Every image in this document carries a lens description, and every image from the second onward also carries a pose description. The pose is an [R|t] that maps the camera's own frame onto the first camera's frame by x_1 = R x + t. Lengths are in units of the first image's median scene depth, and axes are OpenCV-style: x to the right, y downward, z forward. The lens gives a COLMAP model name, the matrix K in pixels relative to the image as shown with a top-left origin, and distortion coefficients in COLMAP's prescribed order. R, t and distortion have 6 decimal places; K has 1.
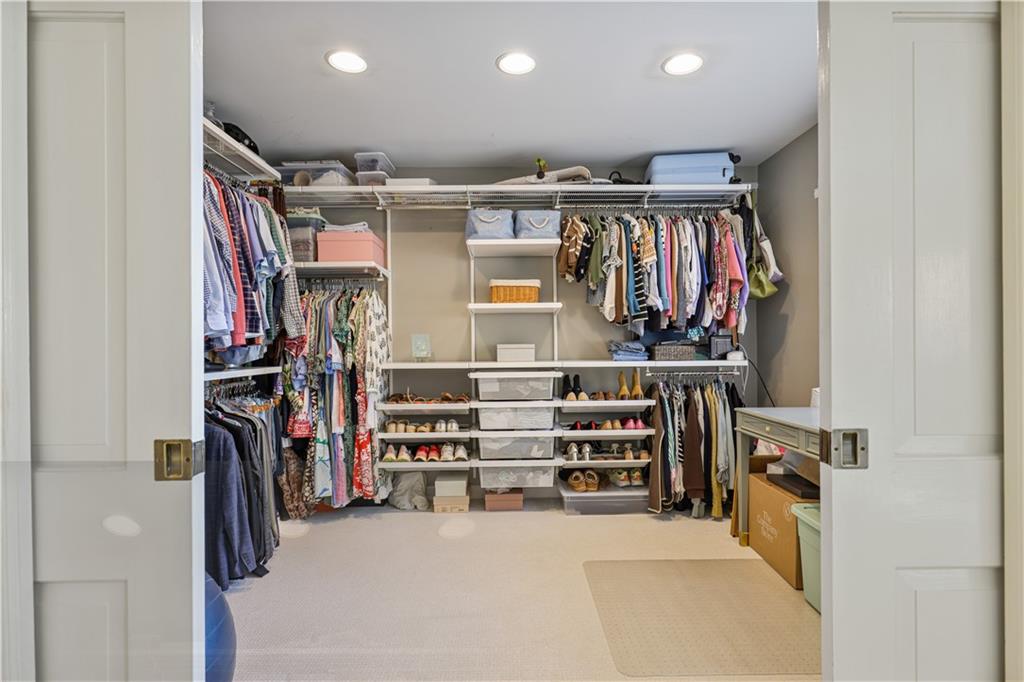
lens RADIAL K [[514.7, 0, 532.1], [0, 514.7, 344.7], [0, 0, 1]] dist [0.000102, -0.000162]
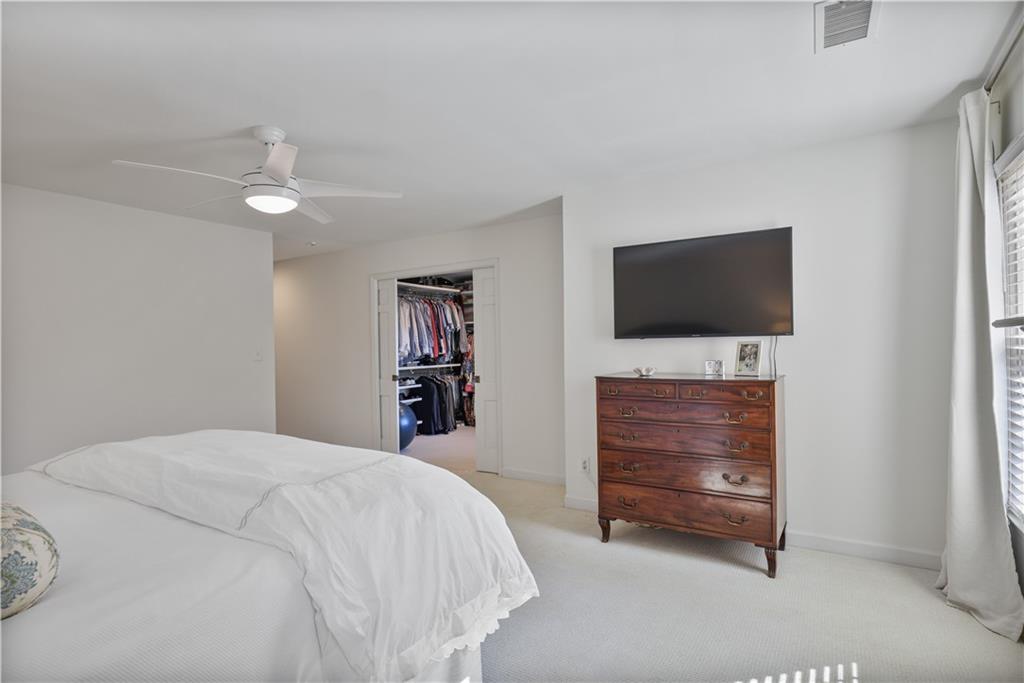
lens RADIAL K [[522.7, 0, 513.3], [0, 522.7, 334.6], [0, 0, 1]] dist [0.000792, 0.000094]
pose [[0.827681, -0.020443, -0.560826, 1.105168], [0.013139, 0.999768, -0.017052, -0.050735], [0.561045, 0.006745, 0.827758, -0.943567]]
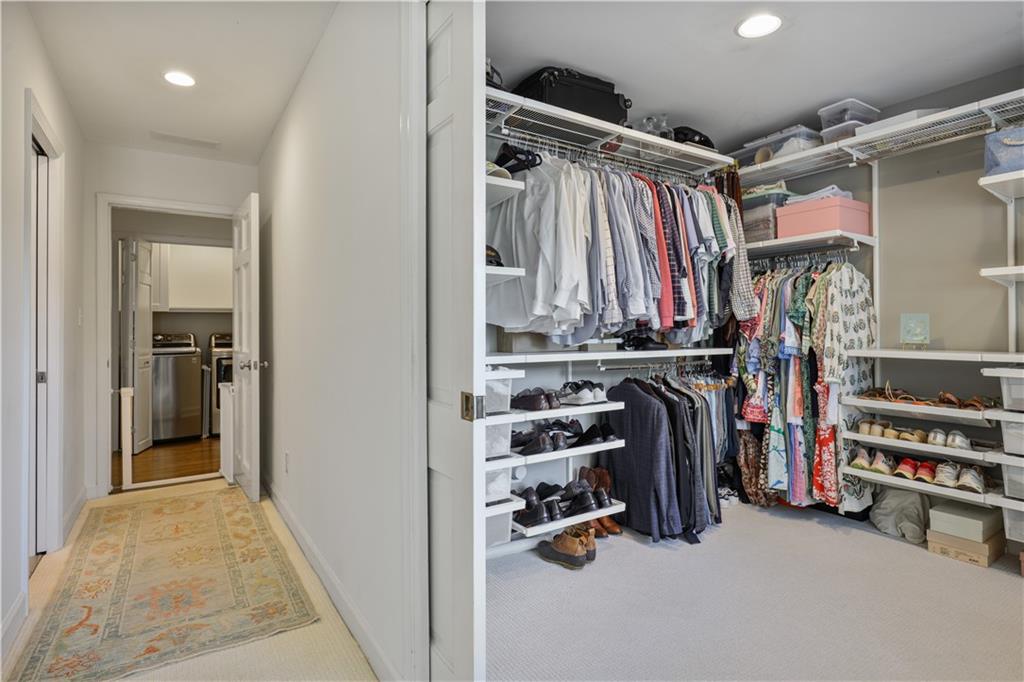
lens RADIAL K [[534.3, 0, 515.0], [0, 534.3, 325.3], [0, 0, 1]] dist [-0.000012, -0.000198]
pose [[0.516687, 0.001448, -0.856173, 0.172578], [-0.002176, 0.999998, 0.000378, -0.002103], [0.856172, 0.001668, 0.516689, 0.081982]]
